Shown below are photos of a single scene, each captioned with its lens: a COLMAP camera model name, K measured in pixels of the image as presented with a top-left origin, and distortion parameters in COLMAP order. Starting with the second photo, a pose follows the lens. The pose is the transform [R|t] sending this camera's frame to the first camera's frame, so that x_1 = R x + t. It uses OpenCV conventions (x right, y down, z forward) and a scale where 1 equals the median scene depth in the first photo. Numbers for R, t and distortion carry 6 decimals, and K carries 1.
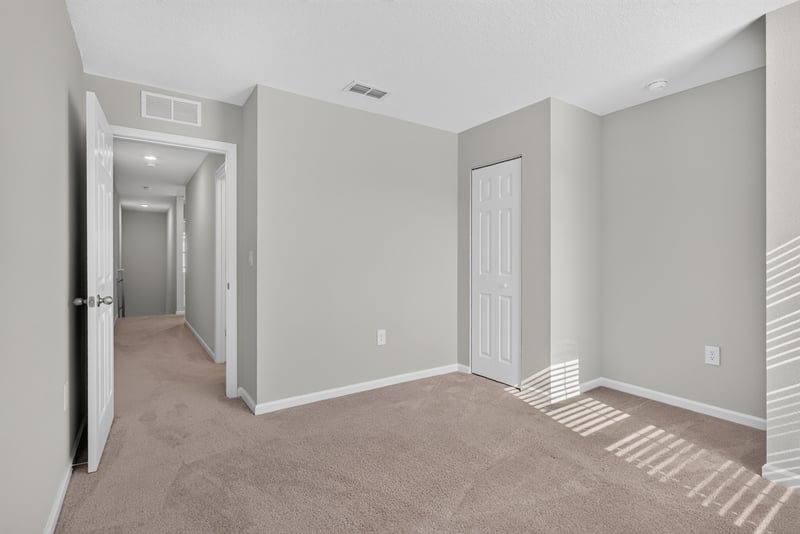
lens RADIAL K [[384.5, 0, 400.7], [0, 384.5, 259.4], [0, 0, 1]] dist [0.000563, -0.000353]
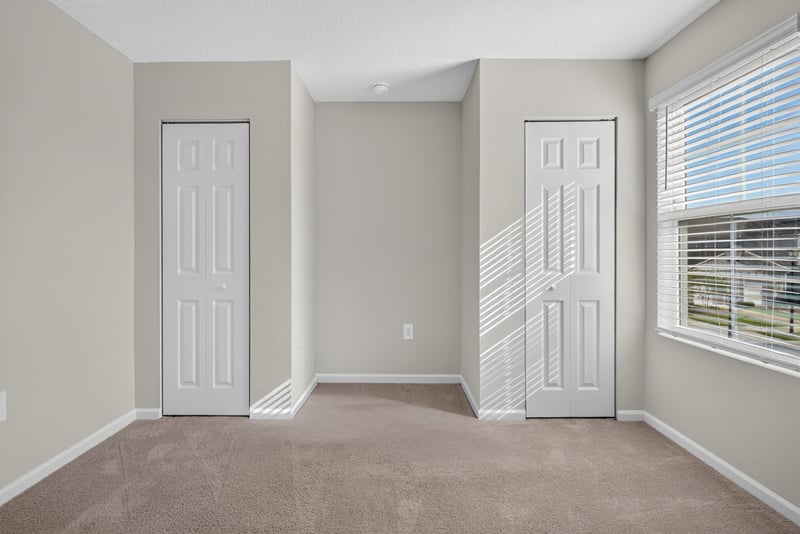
lens RADIAL K [[390.0, 0, 393.2], [0, 390.0, 252.1], [0, 0, 1]] dist [-0.001401, 0.000334]
pose [[0.574267, -0.005515, 0.818649, -0.191595], [0.003522, 0.999985, 0.004266, -0.002352], [-0.818660, 0.000434, 0.574278, 0.323749]]
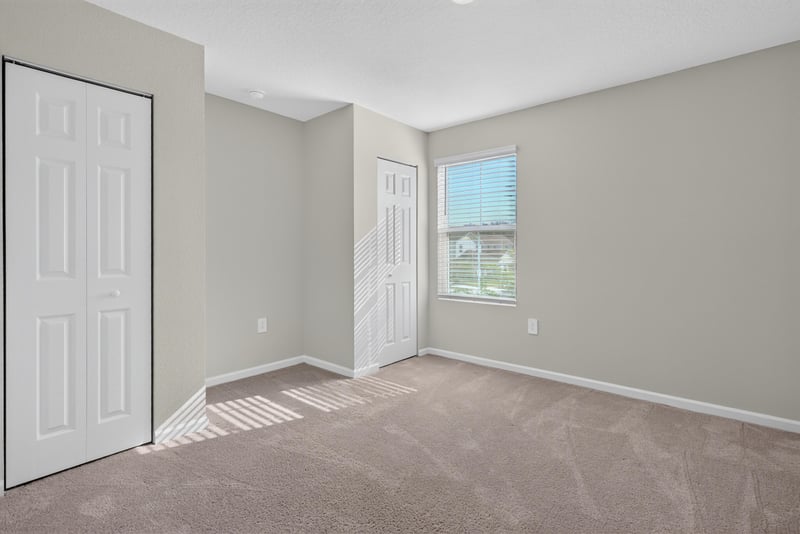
lens RADIAL K [[382.2, 0, 398.4], [0, 382.2, 252.3], [0, 0, 1]] dist [0.001694, -0.000064]
pose [[-0.245508, -0.005551, 0.969379, -0.491601], [0.000951, 0.999982, 0.005967, 0.000511], [-0.969394, 0.002387, -0.245498, 0.818126]]
